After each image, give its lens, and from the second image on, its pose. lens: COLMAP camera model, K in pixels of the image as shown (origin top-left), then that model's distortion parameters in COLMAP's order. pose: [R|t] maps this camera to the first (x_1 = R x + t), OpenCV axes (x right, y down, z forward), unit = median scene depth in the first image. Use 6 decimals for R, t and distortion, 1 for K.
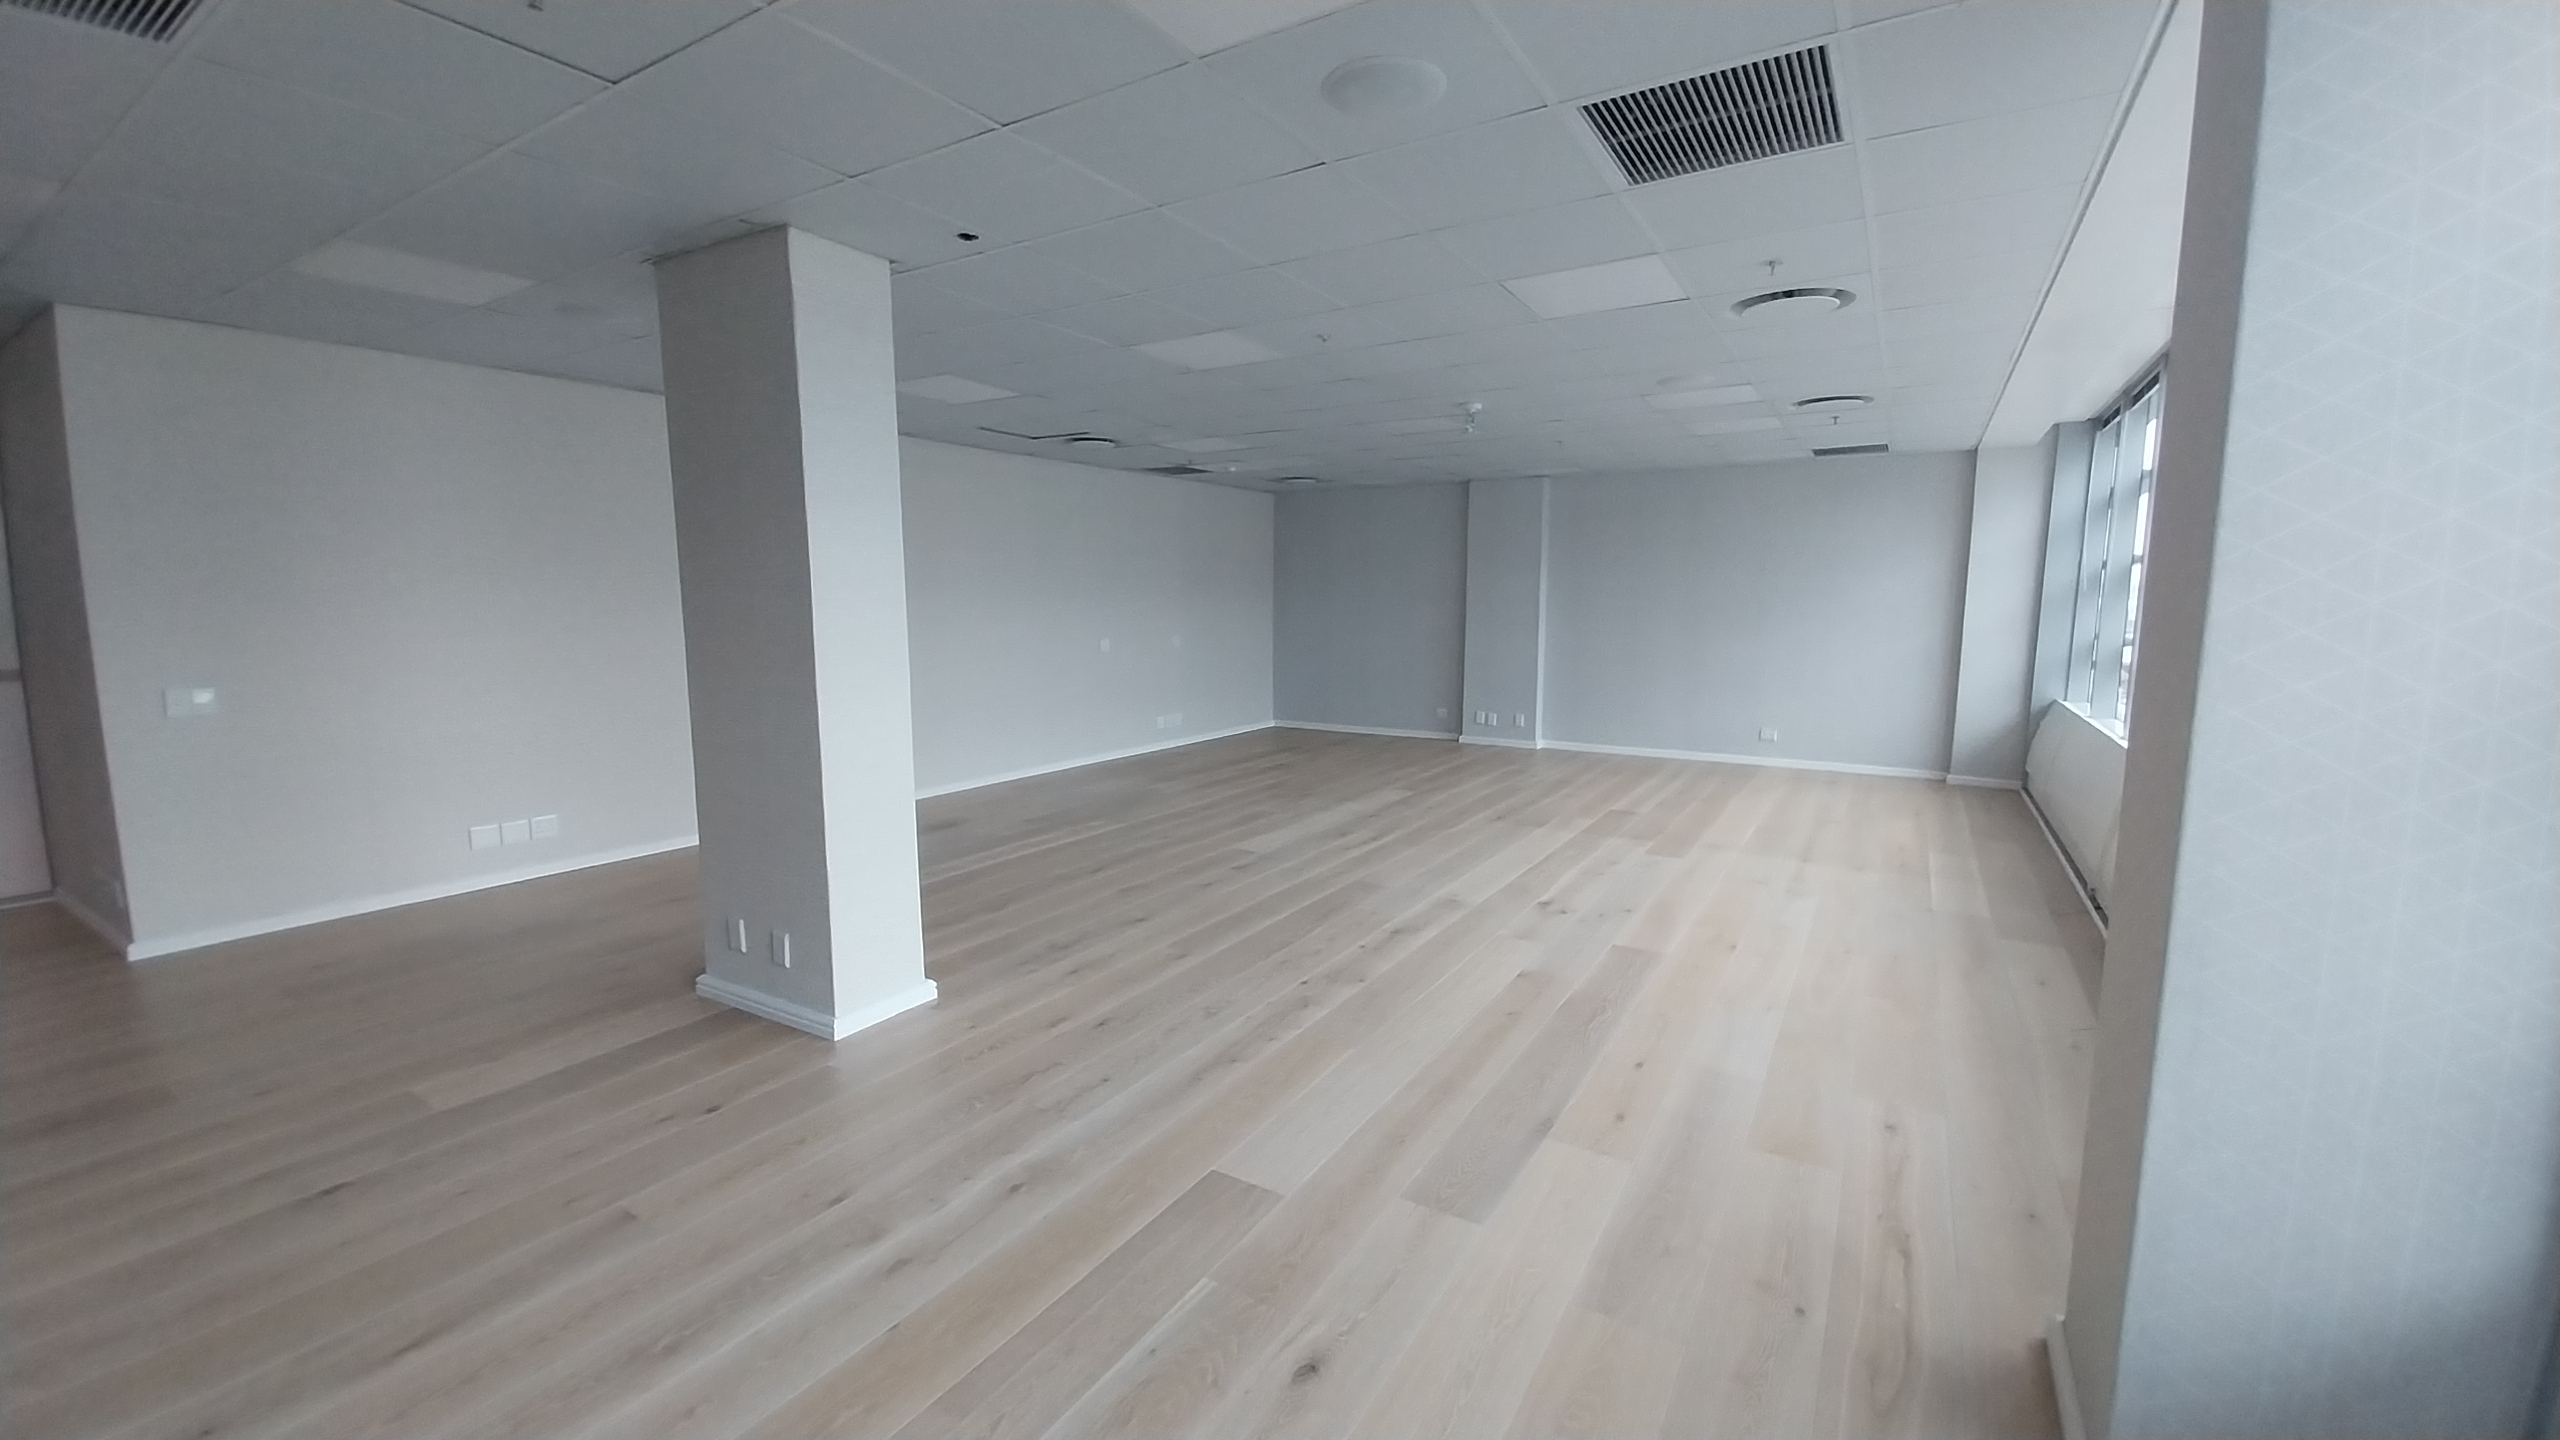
lens RADIAL K [[991.9, 0, 1293.4], [0, 991.9, 719.5], [0, 0, 1]] dist [0.025930, -0.017135]
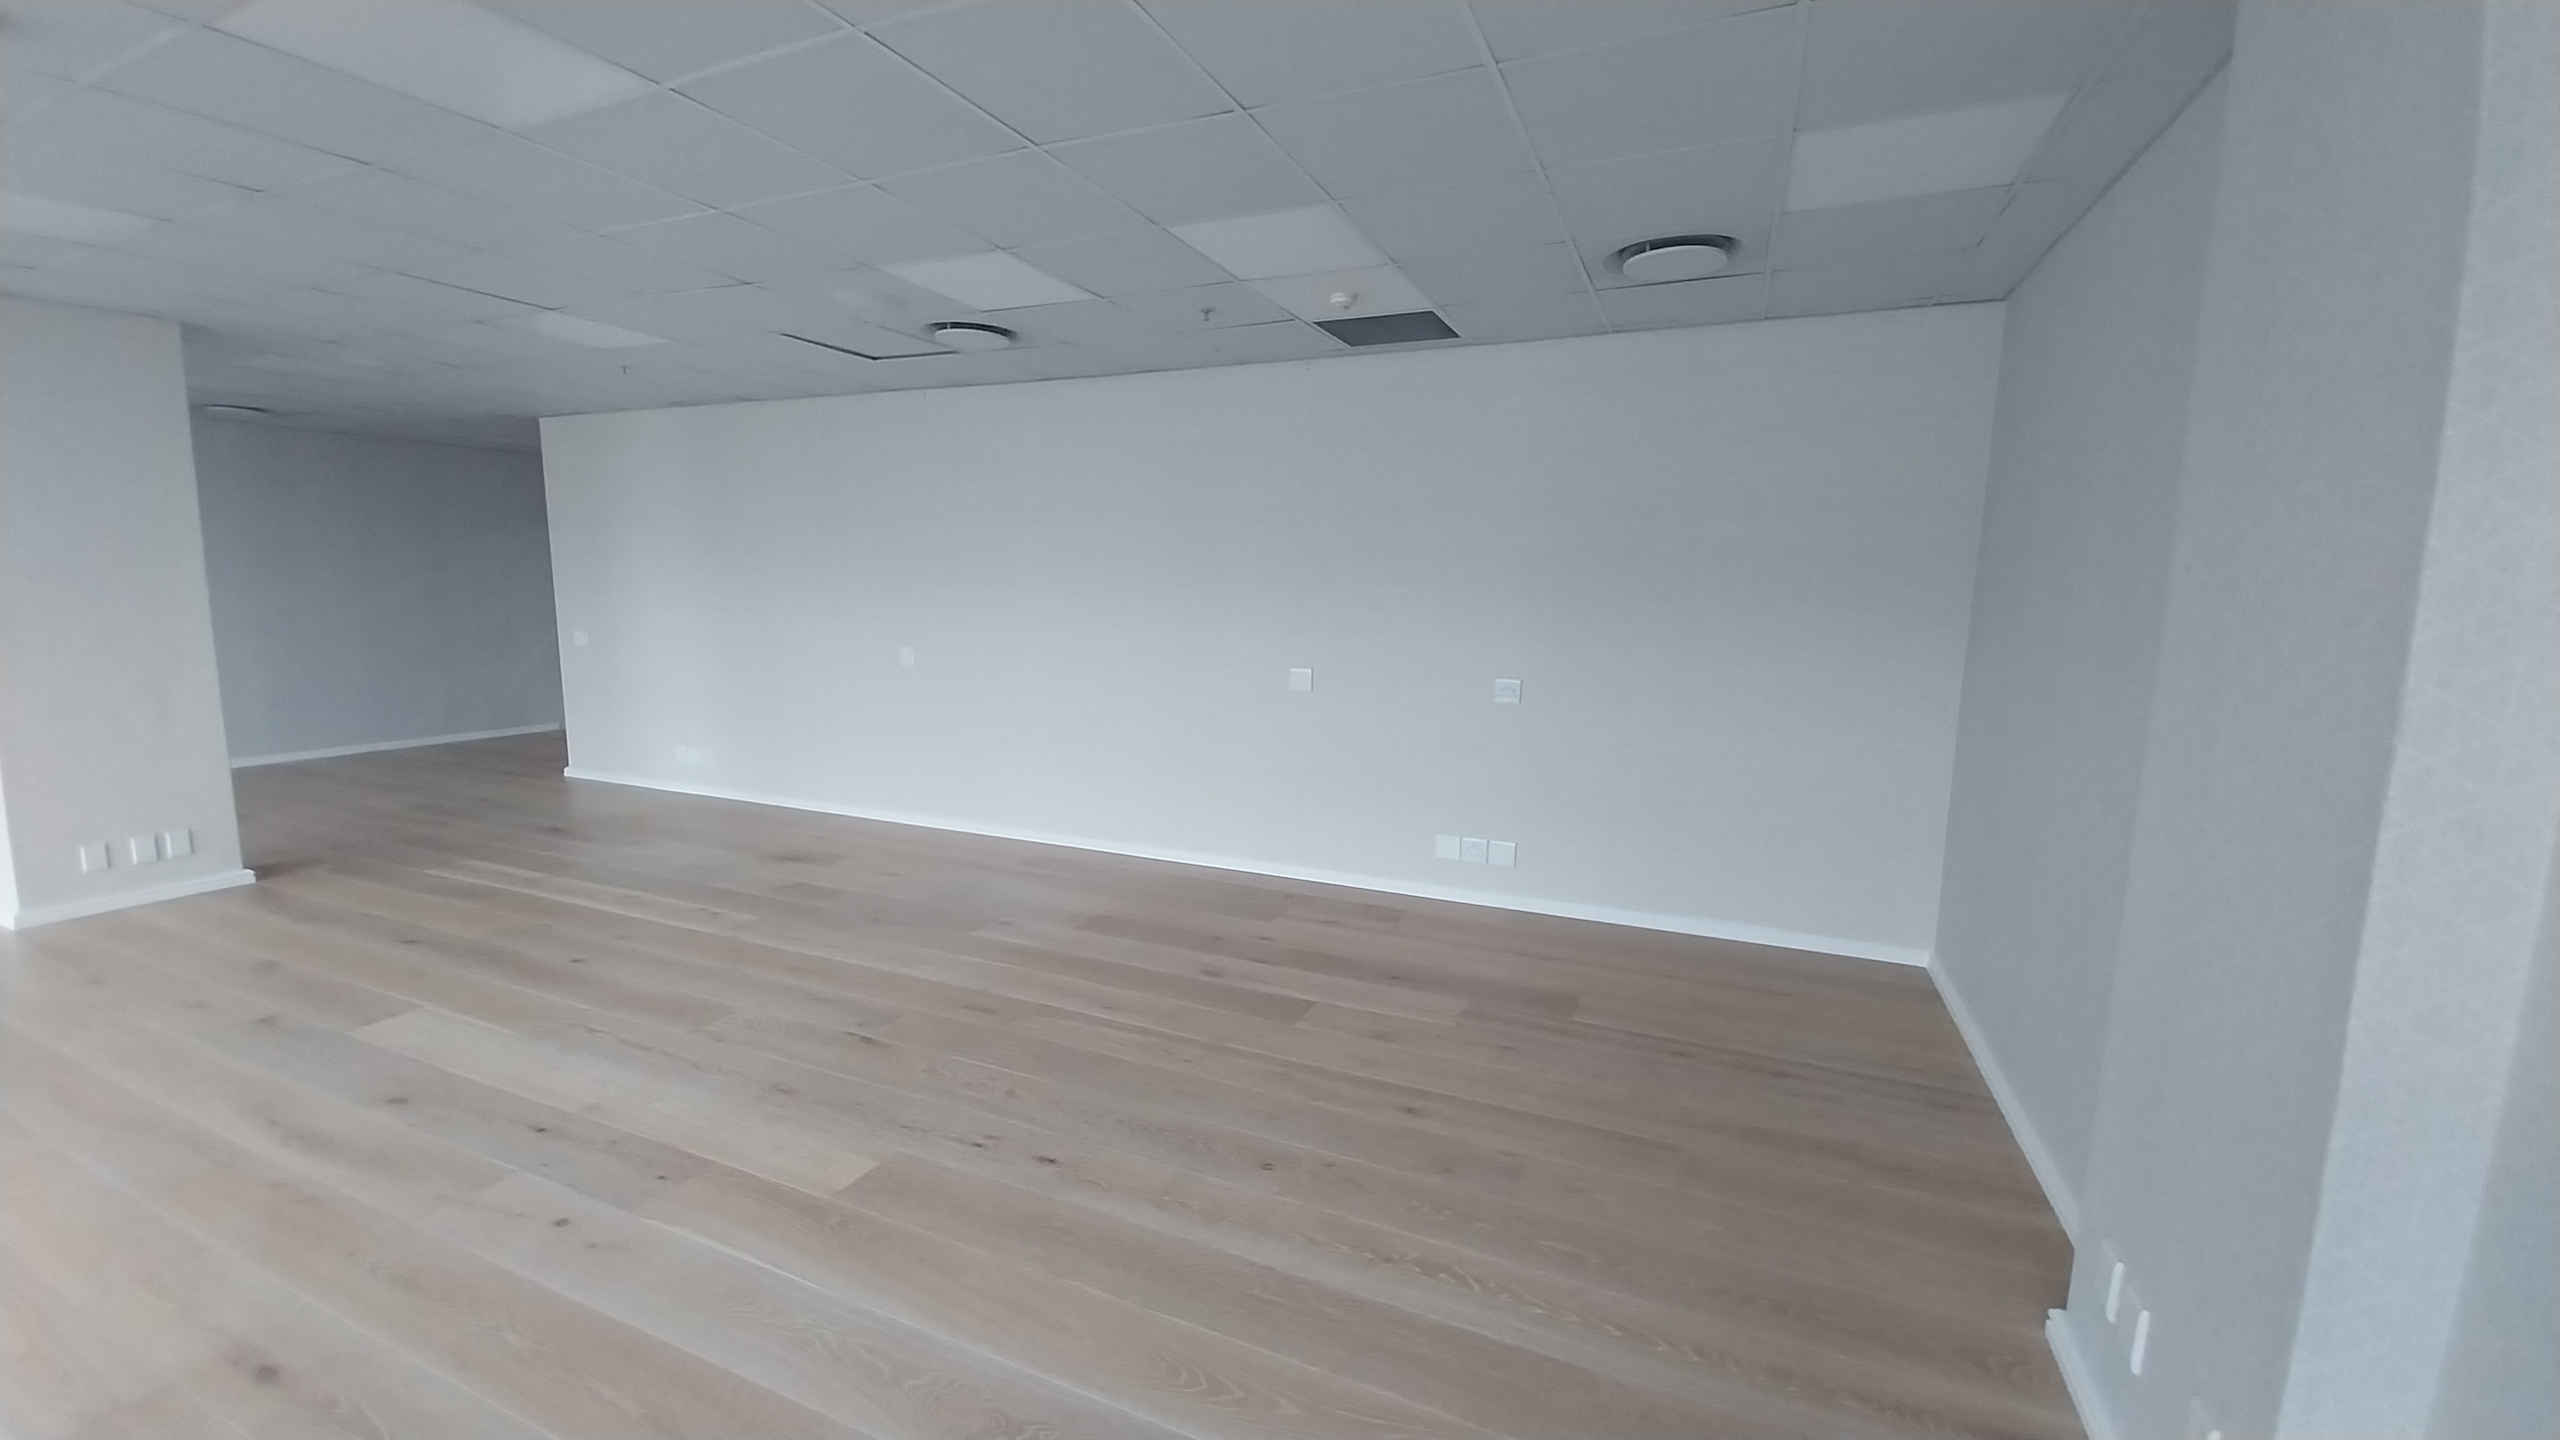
lens RADIAL K [[986.9, 0, 1280.0], [0, 986.9, 720.0], [0, 0, 1]] dist [0.026965, -0.017500]
pose [[0.144440, 0.133215, -0.980505, 0.704954], [-0.140021, 0.983677, 0.113019, -0.218714], [0.979557, 0.120967, 0.160736, 1.707562]]
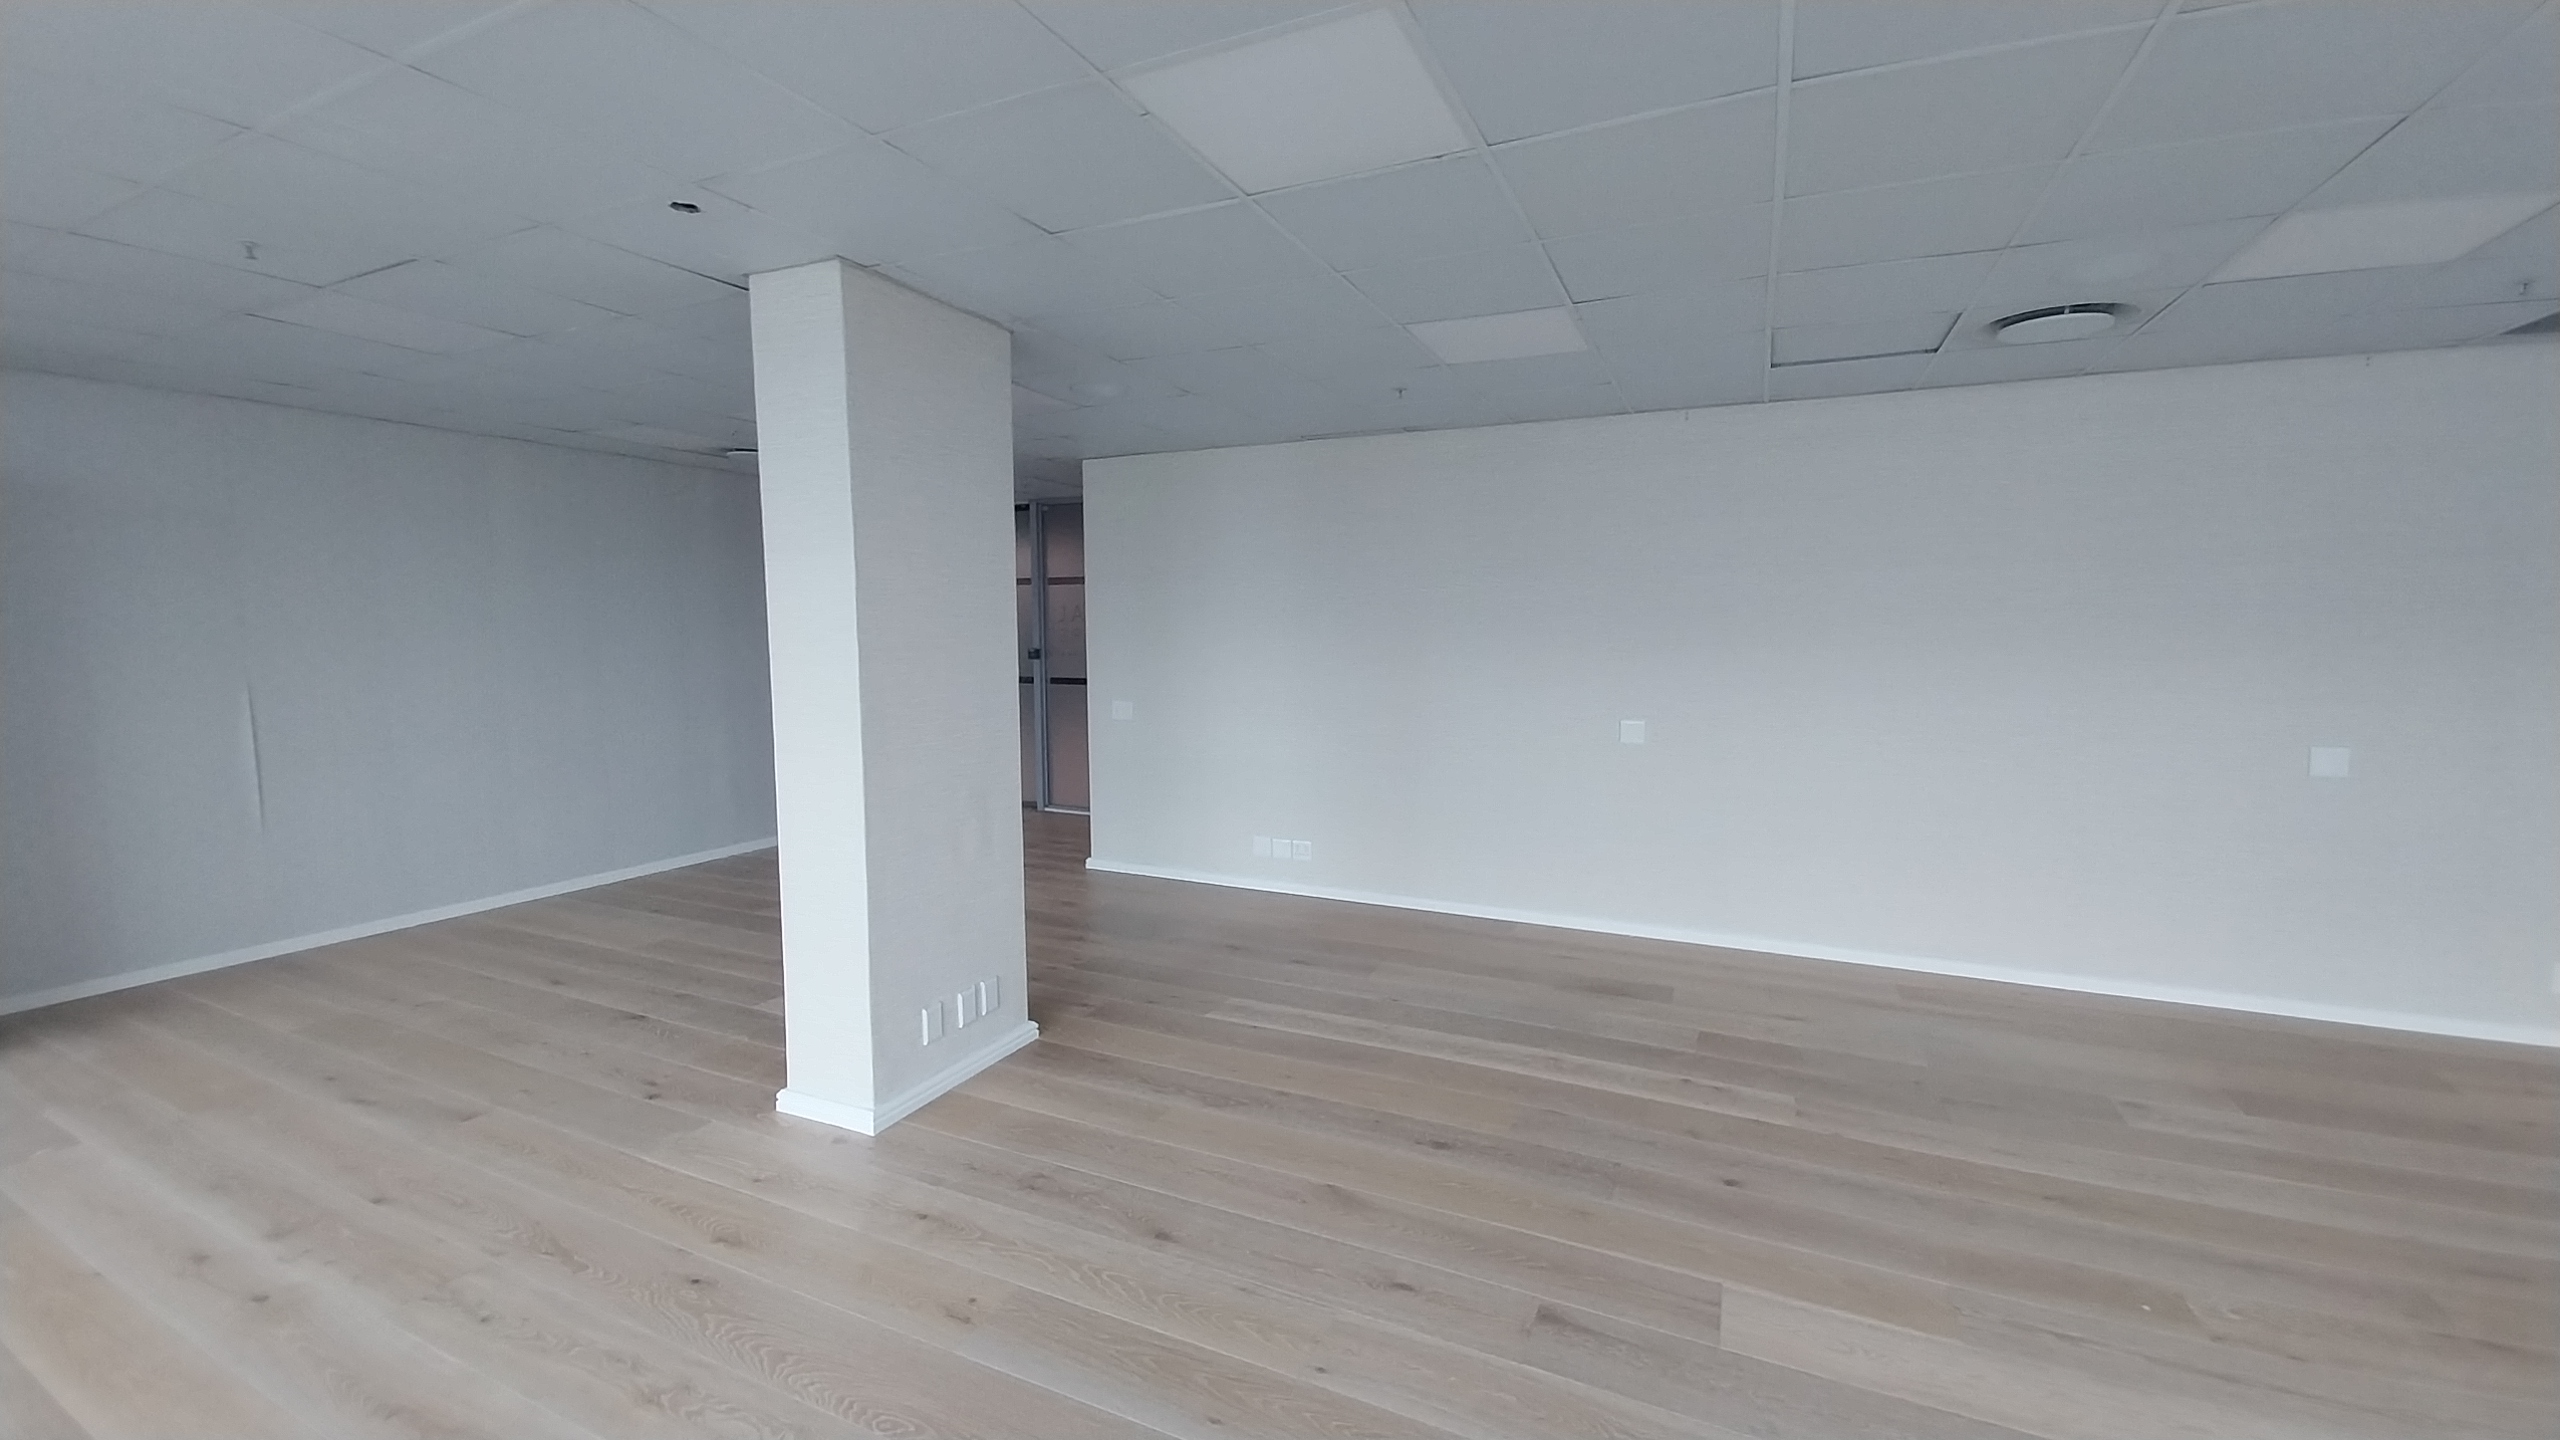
lens RADIAL K [[986.9, 0, 1280.0], [0, 986.9, 720.0], [0, 0, 1]] dist [0.026965, -0.017500]
pose [[0.119474, 0.088090, -0.988922, 0.363774], [-0.125364, 0.989422, 0.072990, -0.128217], [0.984891, 0.115254, 0.129253, 0.920819]]
